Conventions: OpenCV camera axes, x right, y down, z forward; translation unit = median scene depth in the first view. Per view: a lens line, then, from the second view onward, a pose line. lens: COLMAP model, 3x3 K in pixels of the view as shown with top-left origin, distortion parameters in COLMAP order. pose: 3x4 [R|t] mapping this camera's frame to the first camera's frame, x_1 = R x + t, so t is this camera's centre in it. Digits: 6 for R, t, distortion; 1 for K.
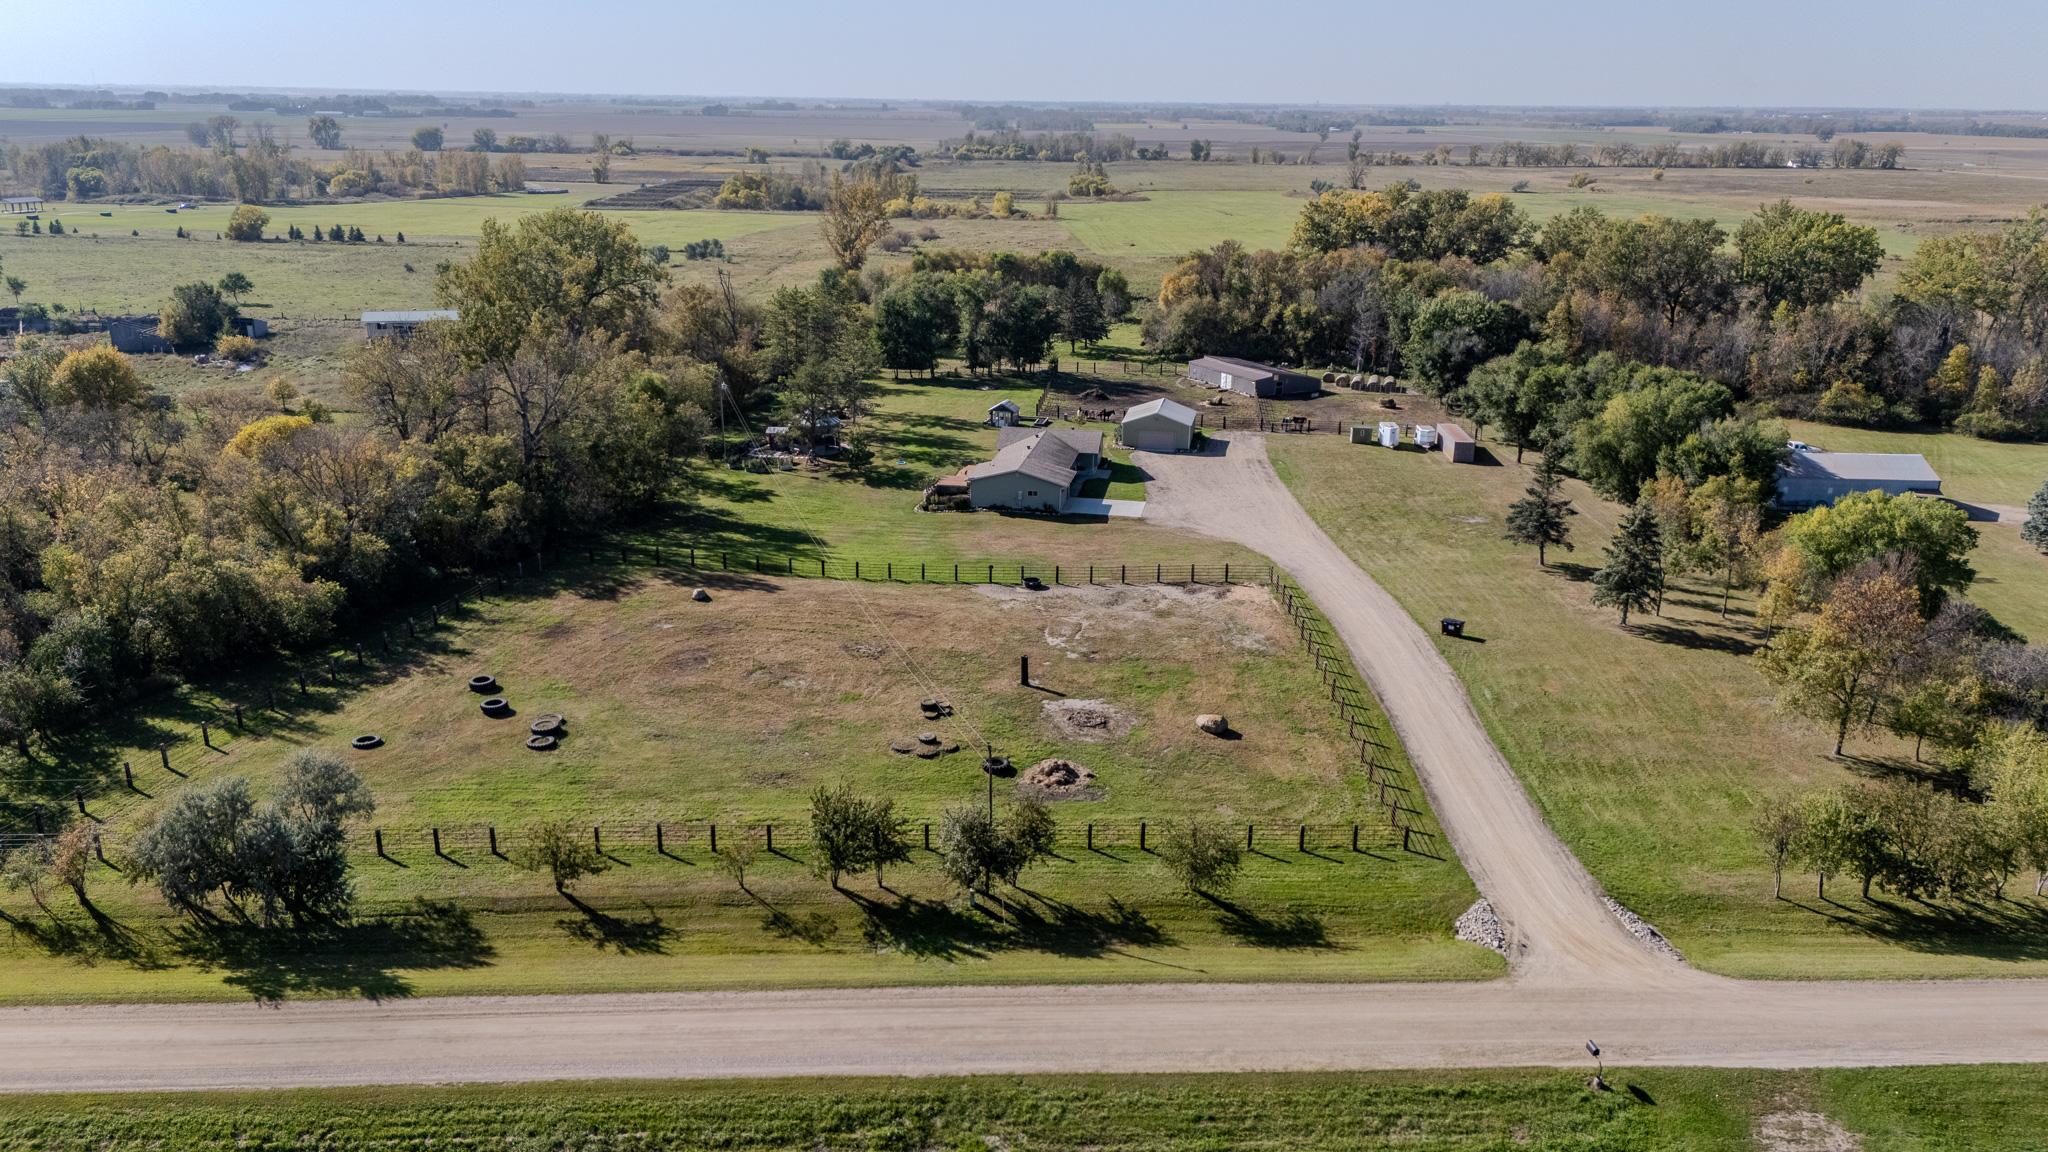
lens RADIAL K [[1503.8, 0, 1030.1], [0, 1503.8, 584.7], [0, 0, 1]] dist [0.060605, -0.055157]
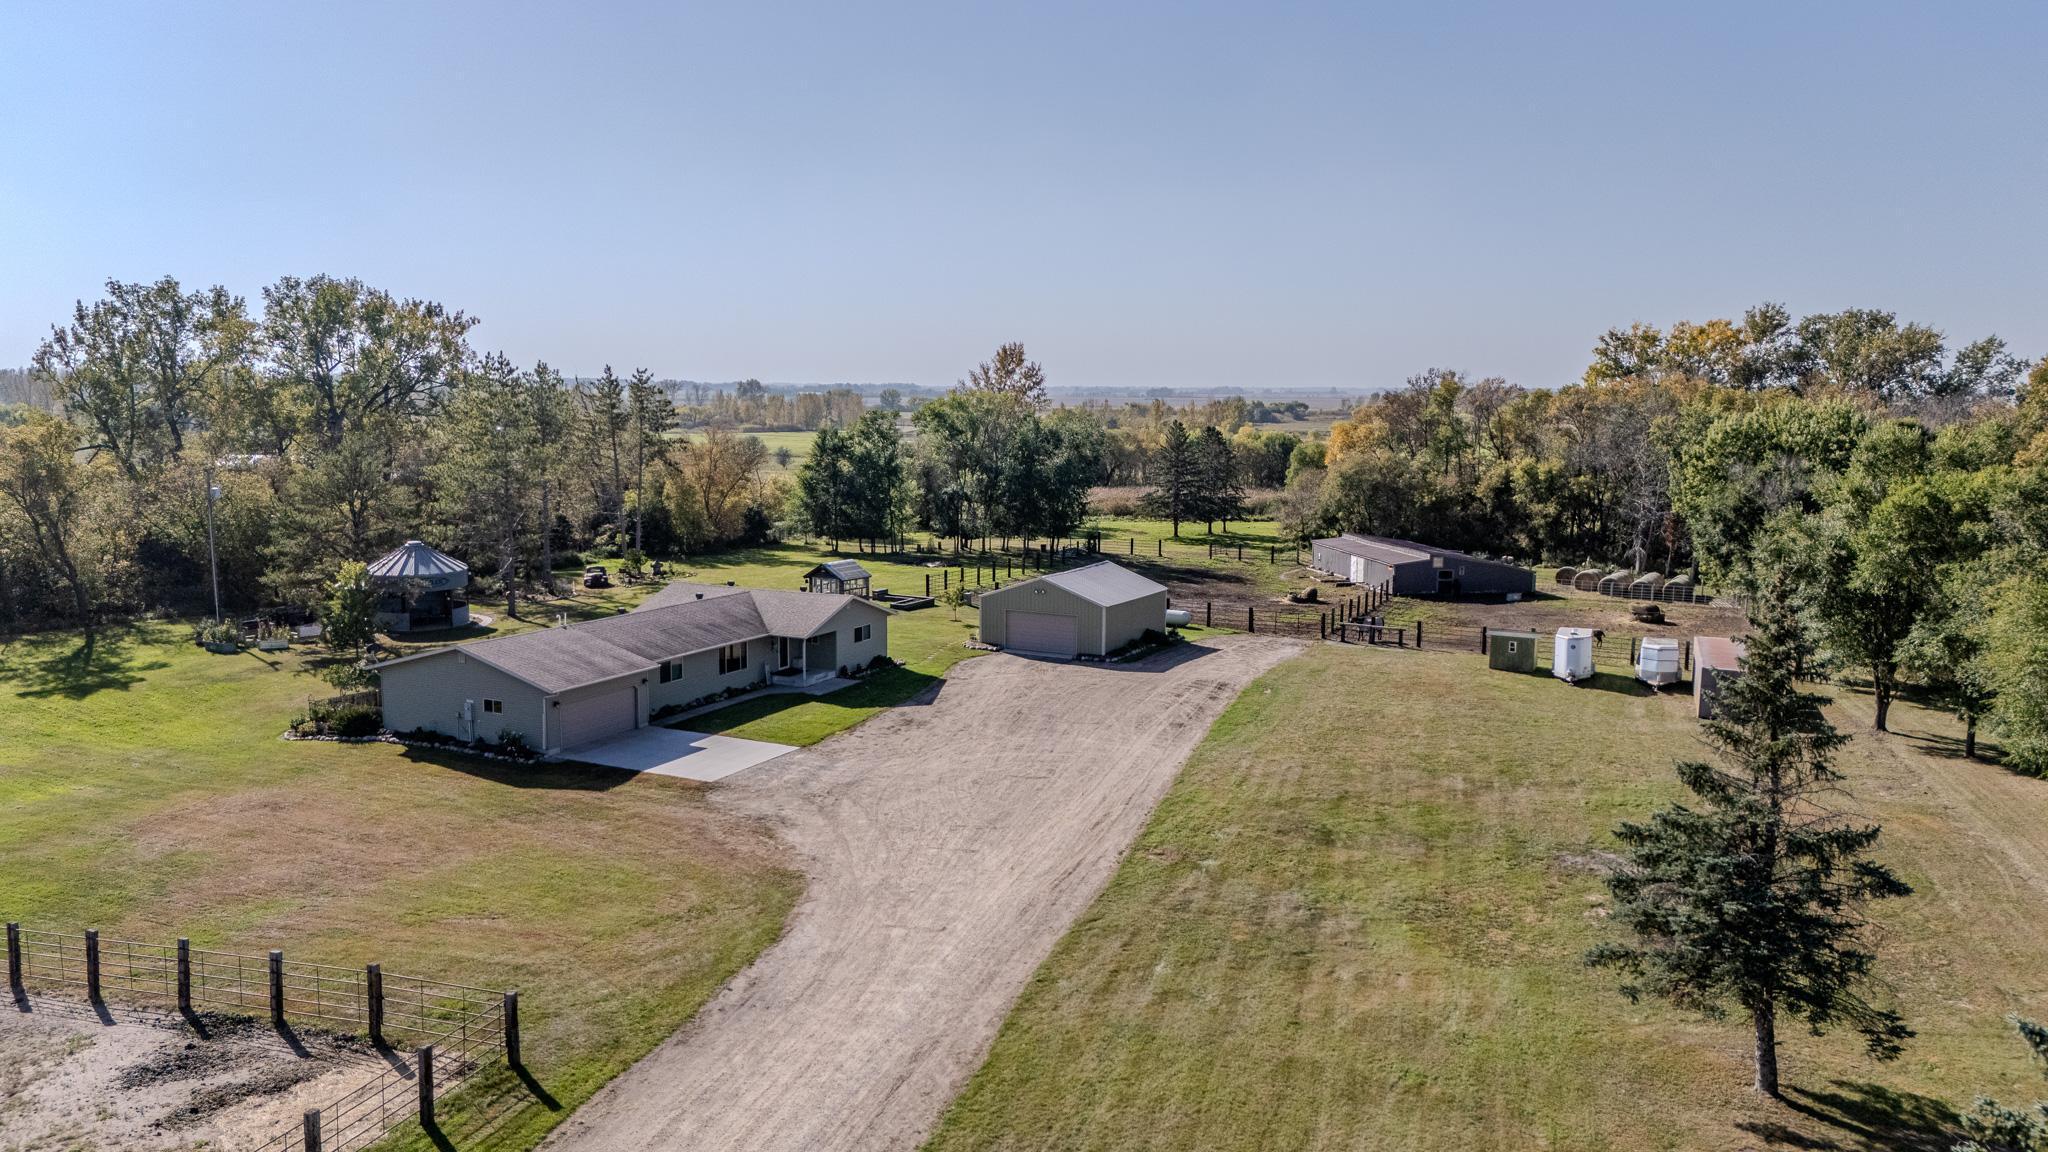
lens RADIAL K [[1503.8, 0, 1020.8], [0, 1503.8, 563.5], [0, 0, 1]] dist [0.060605, -0.055157]
pose [[0.954064, 0.030184, -0.298080, 0.196717], [-0.087539, 0.979581, -0.180992, -0.027401], [0.286530, 0.198771, 0.937225, 0.482440]]
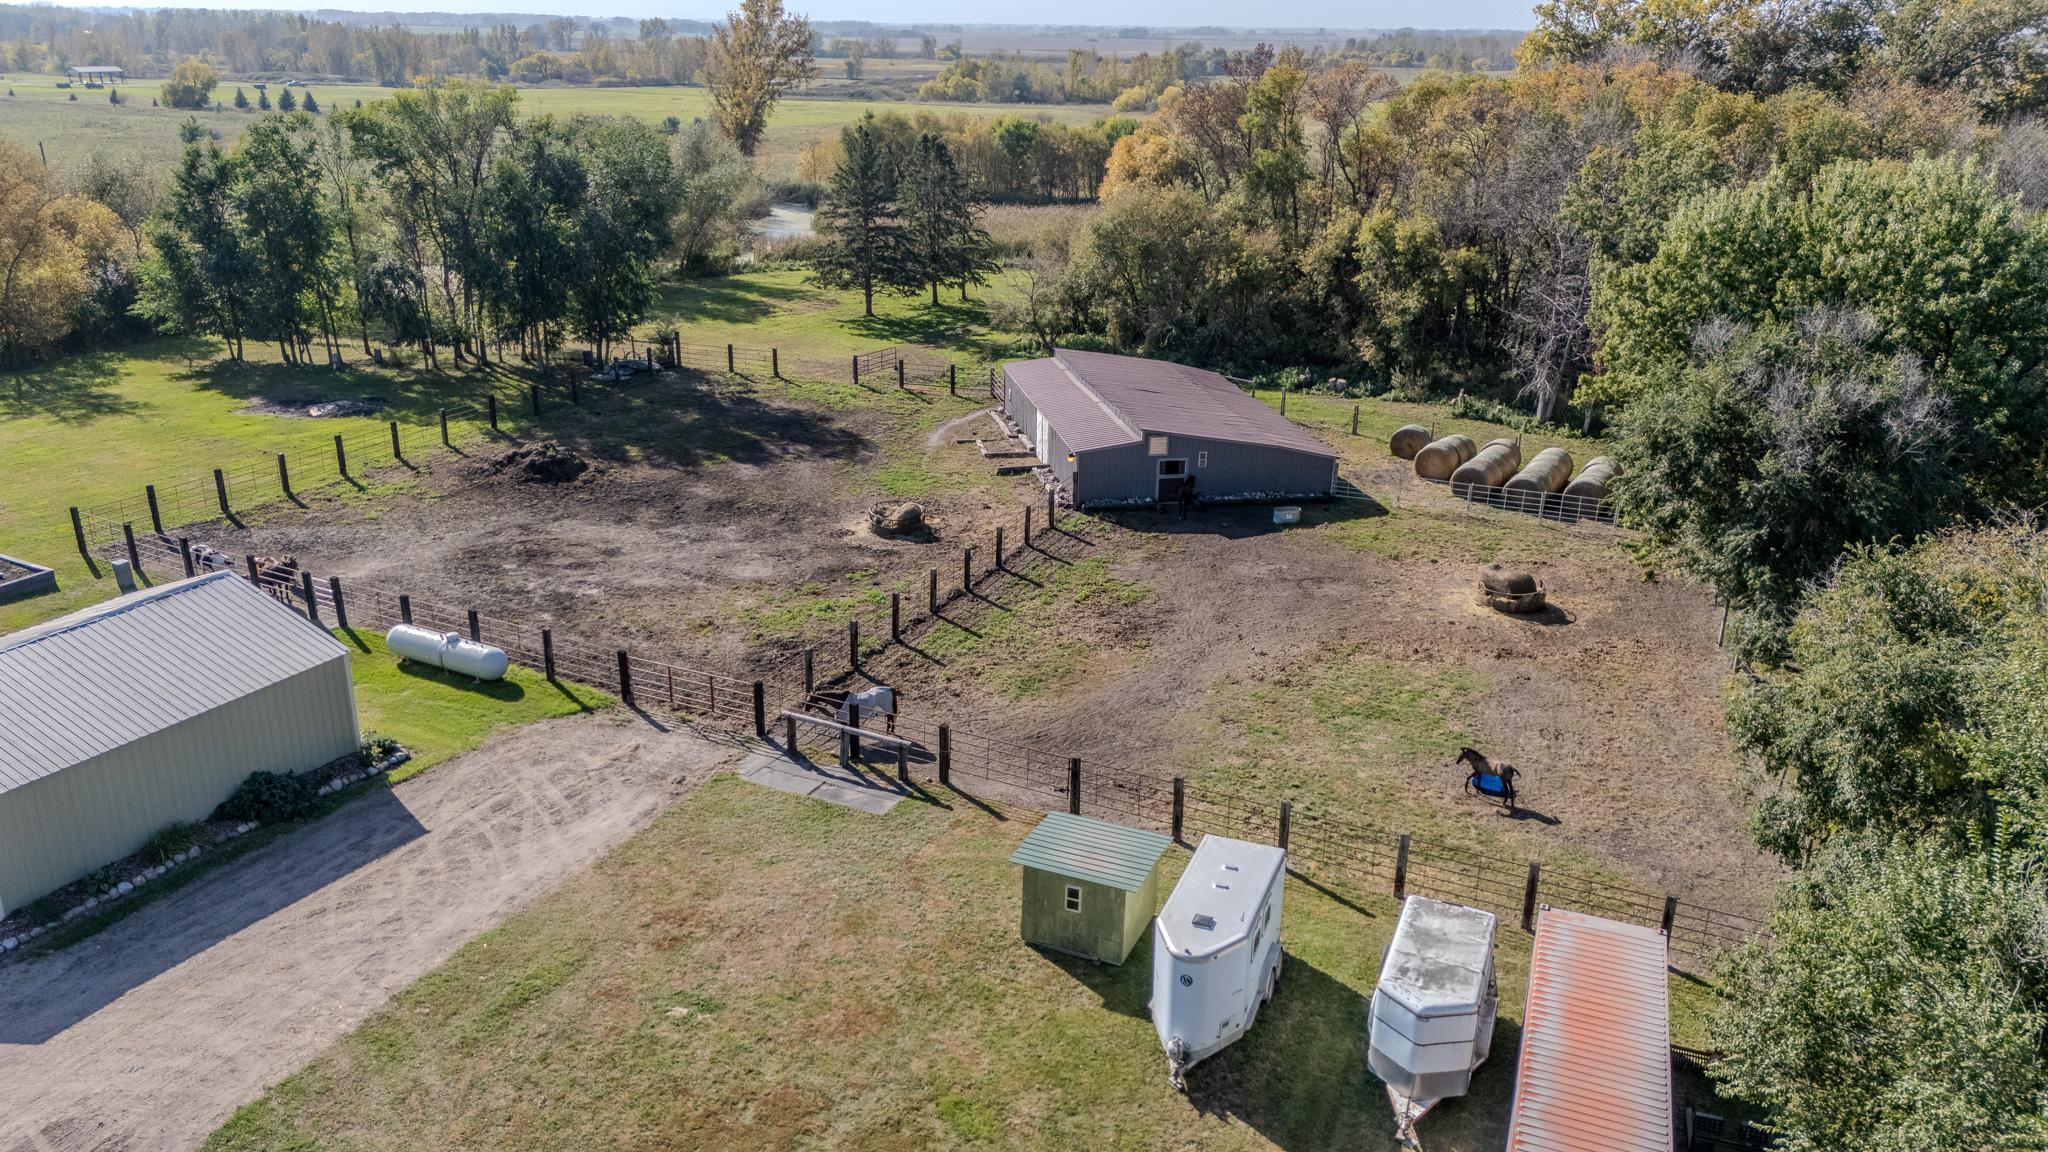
lens RADIAL K [[1503.8, 0, 1017.7], [0, 1503.8, 584.6], [0, 0, 1]] dist [0.060605, -0.055157]
pose [[0.958804, 0.097369, -0.266859, 0.235785], [-0.086393, 0.994872, 0.052594, -0.133287], [0.270611, -0.027373, 0.962299, 0.763358]]
